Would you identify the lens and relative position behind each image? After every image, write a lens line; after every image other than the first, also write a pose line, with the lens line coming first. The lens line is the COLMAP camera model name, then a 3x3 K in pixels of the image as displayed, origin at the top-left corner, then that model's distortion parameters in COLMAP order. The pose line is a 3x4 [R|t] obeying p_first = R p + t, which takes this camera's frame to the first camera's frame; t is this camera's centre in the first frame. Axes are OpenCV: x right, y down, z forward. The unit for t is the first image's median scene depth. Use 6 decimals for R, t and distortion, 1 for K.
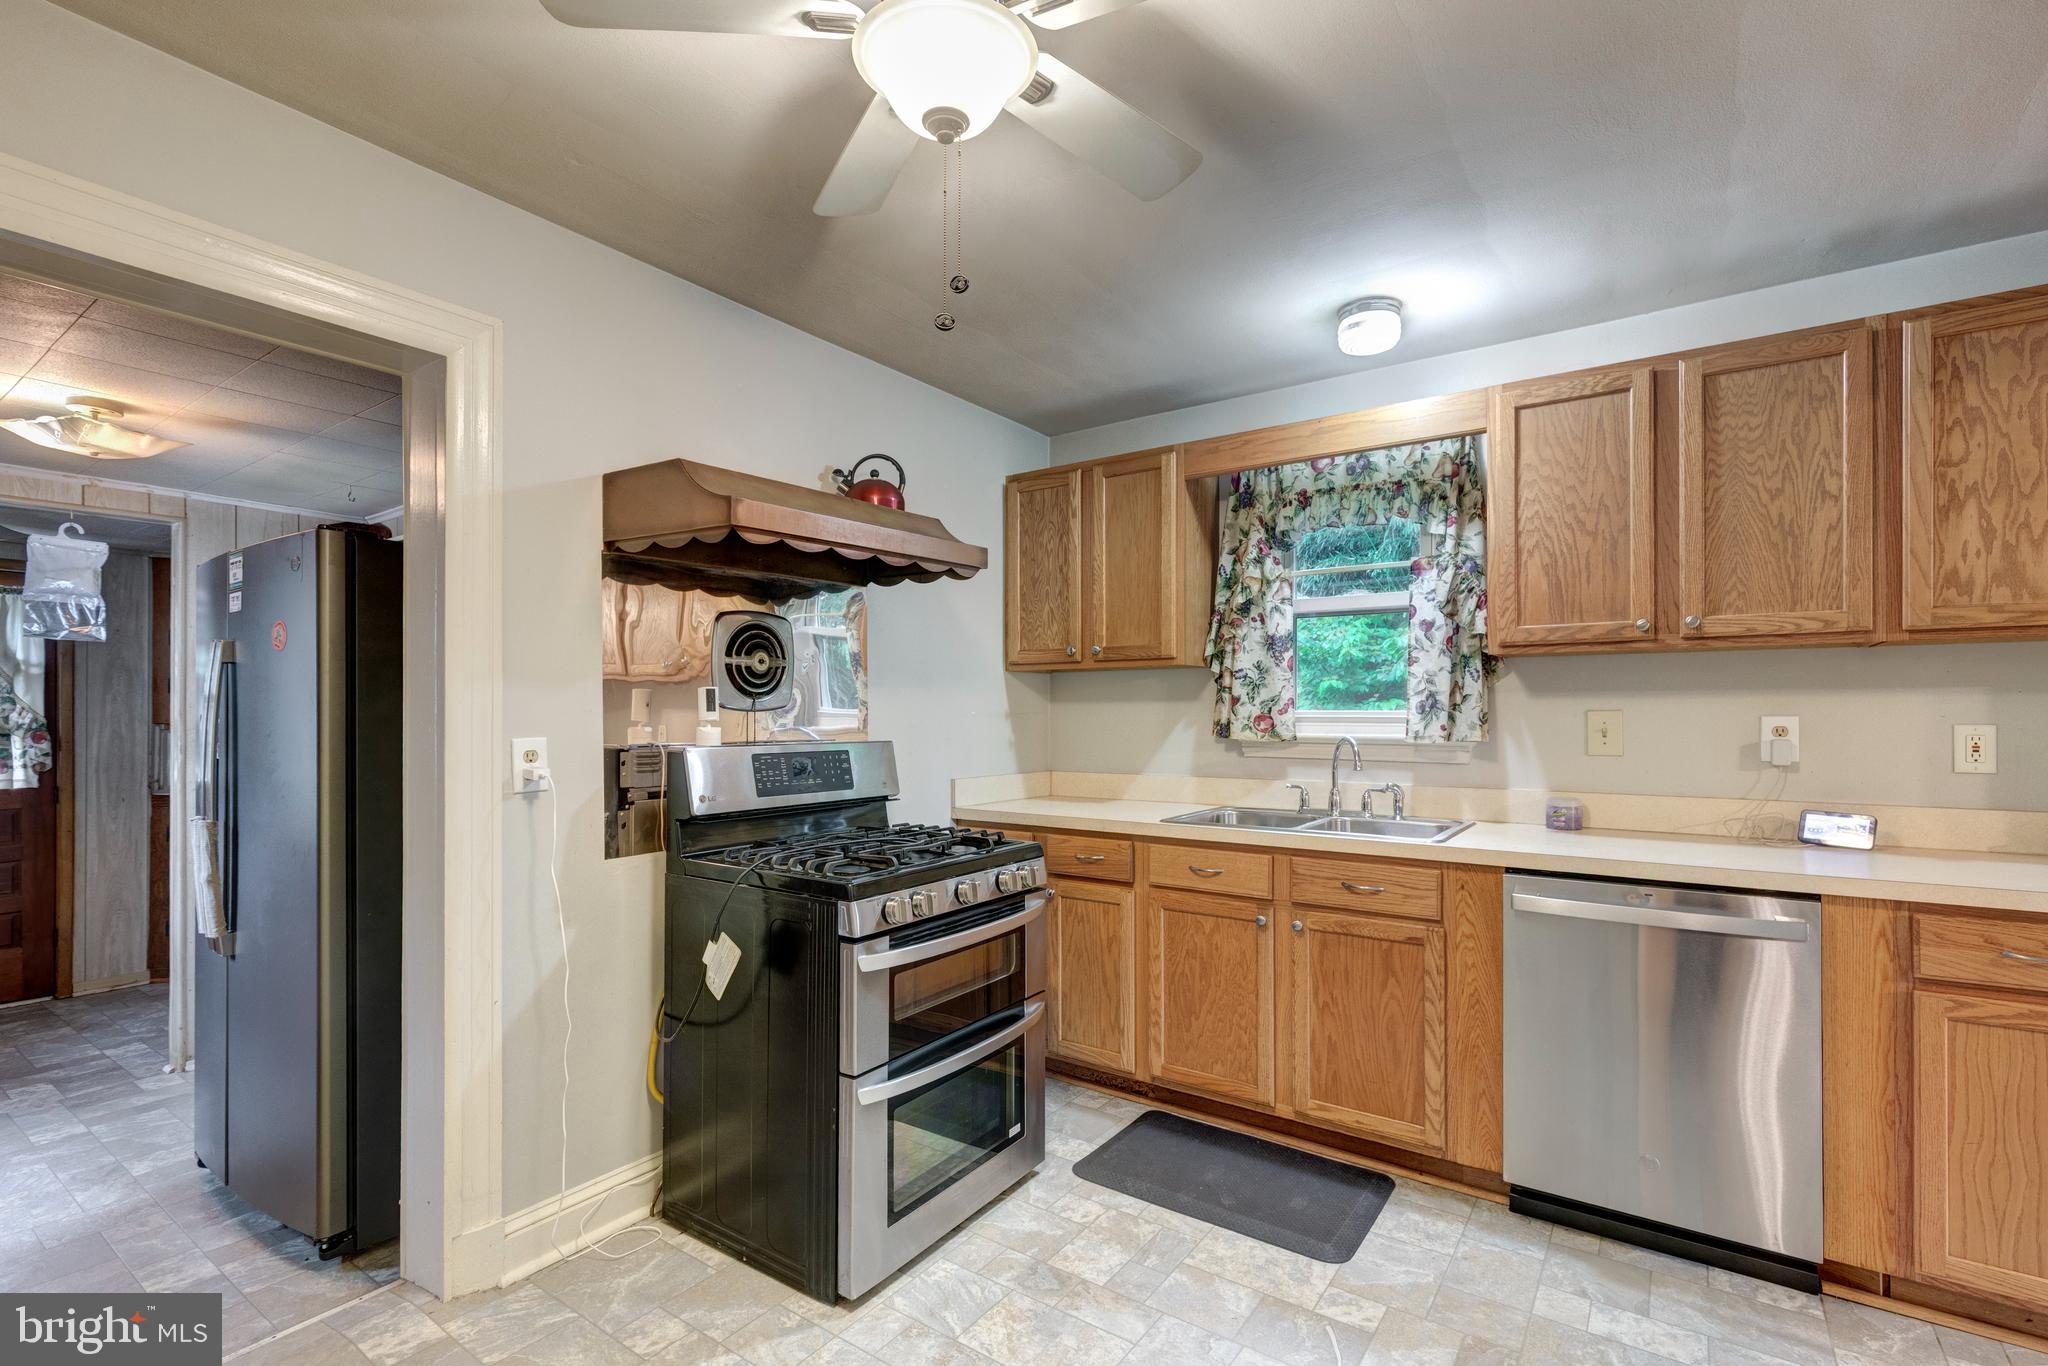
lens RADIAL K [[941.8, 0, 1024.0], [0, 941.8, 713.5], [0, 0, 1]] dist [0.008788, 0.000070]
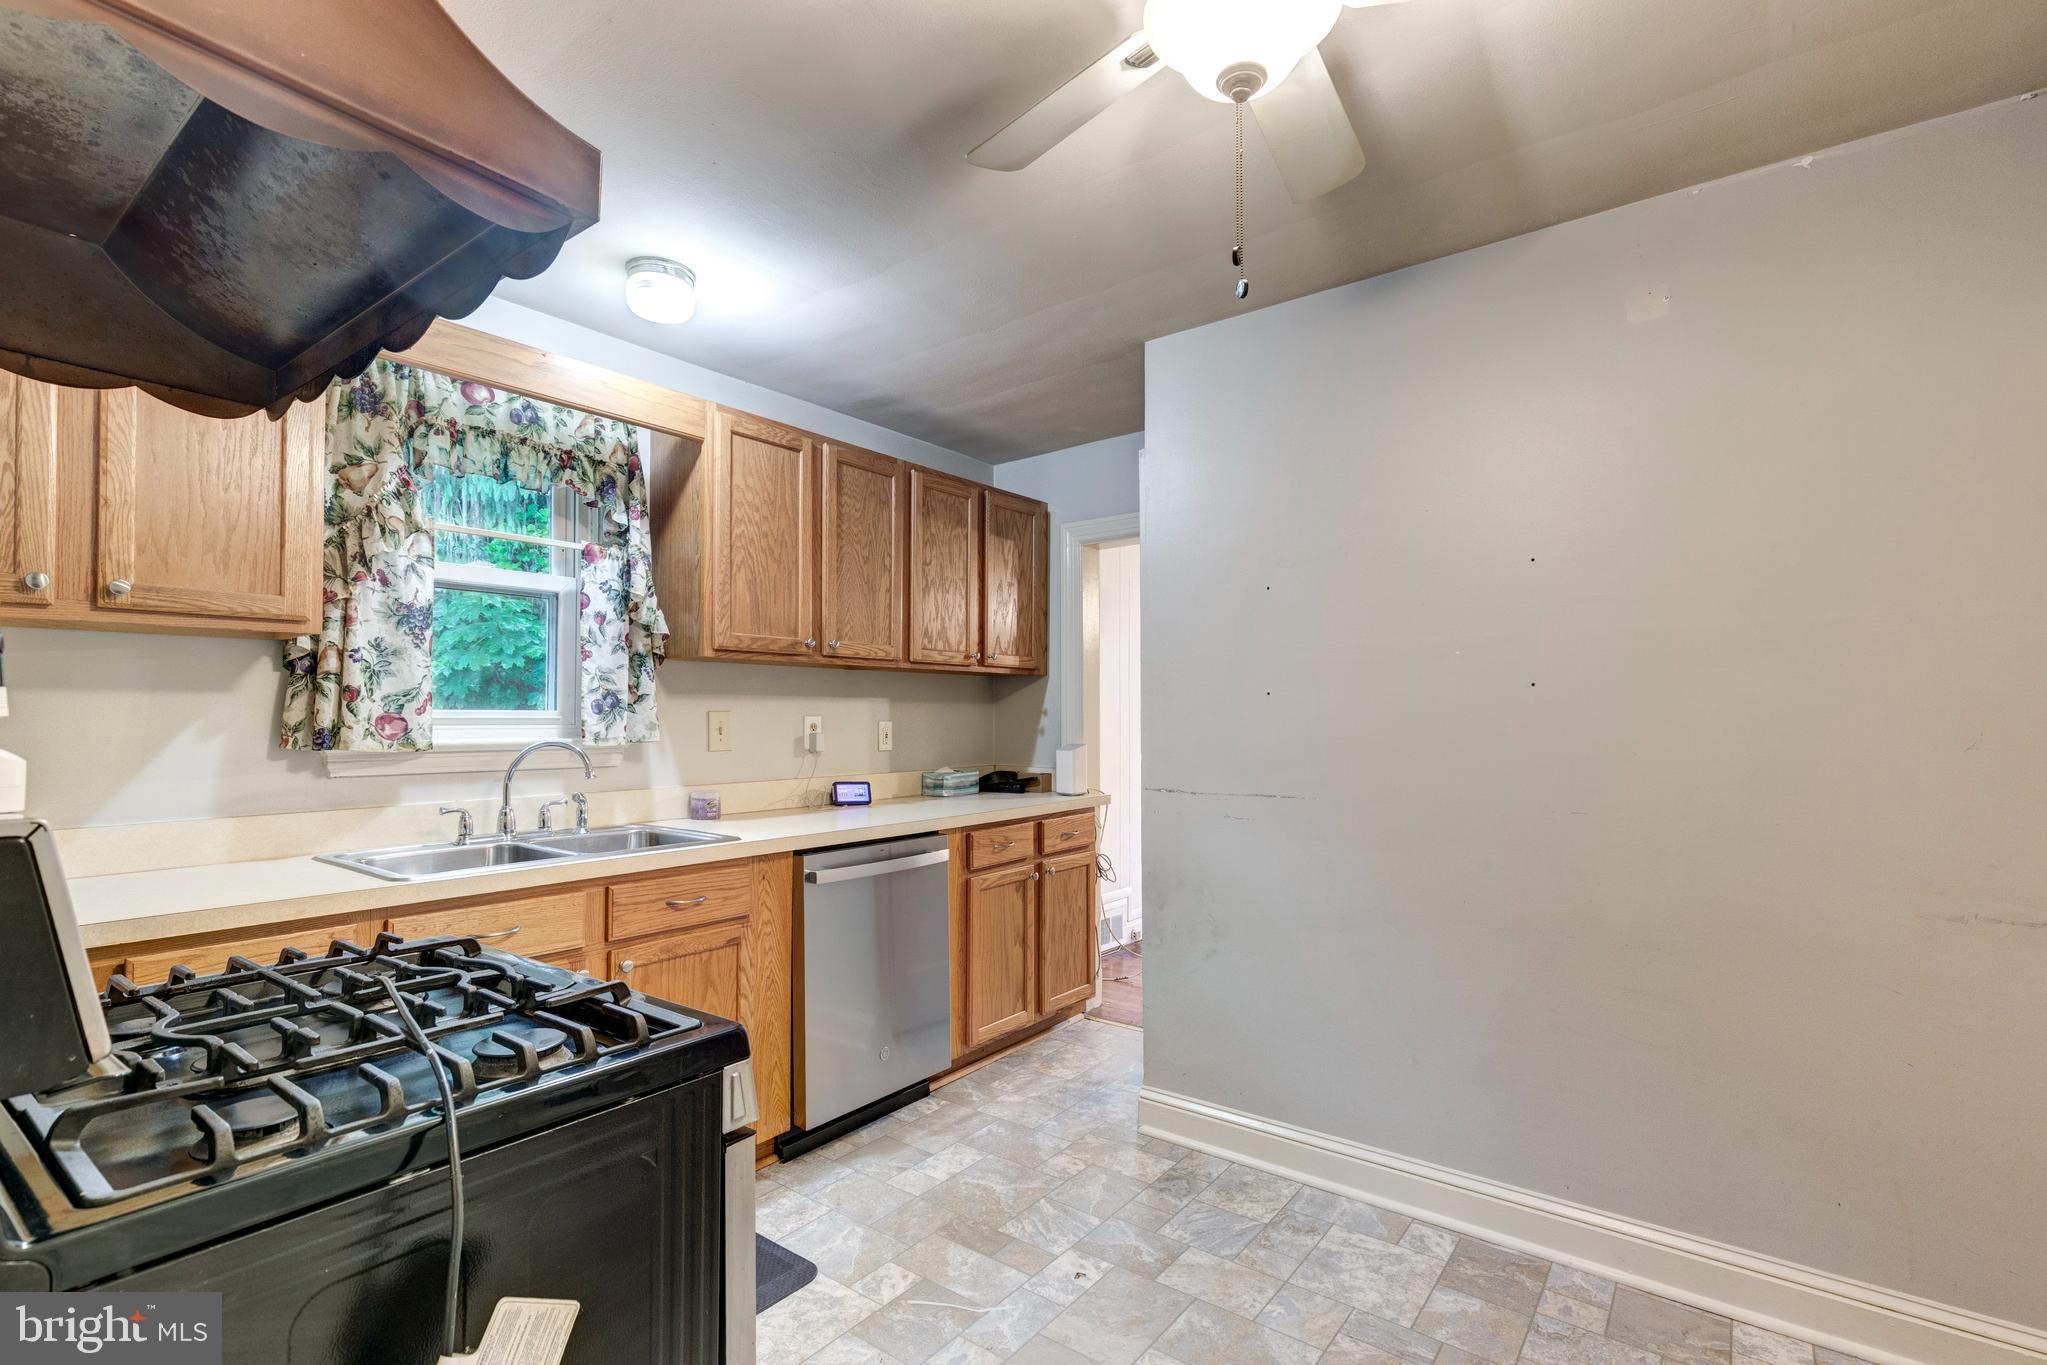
lens RADIAL K [[941.3, 0, 1033.2], [0, 941.3, 698.3], [0, 0, 1]] dist [0.008788, 0.000070]
pose [[0.035569, 0.019702, 0.999173, -0.538431], [0.001665, 0.999803, -0.019774, 0.004696], [-0.999366, 0.002367, 0.035530, 0.612744]]
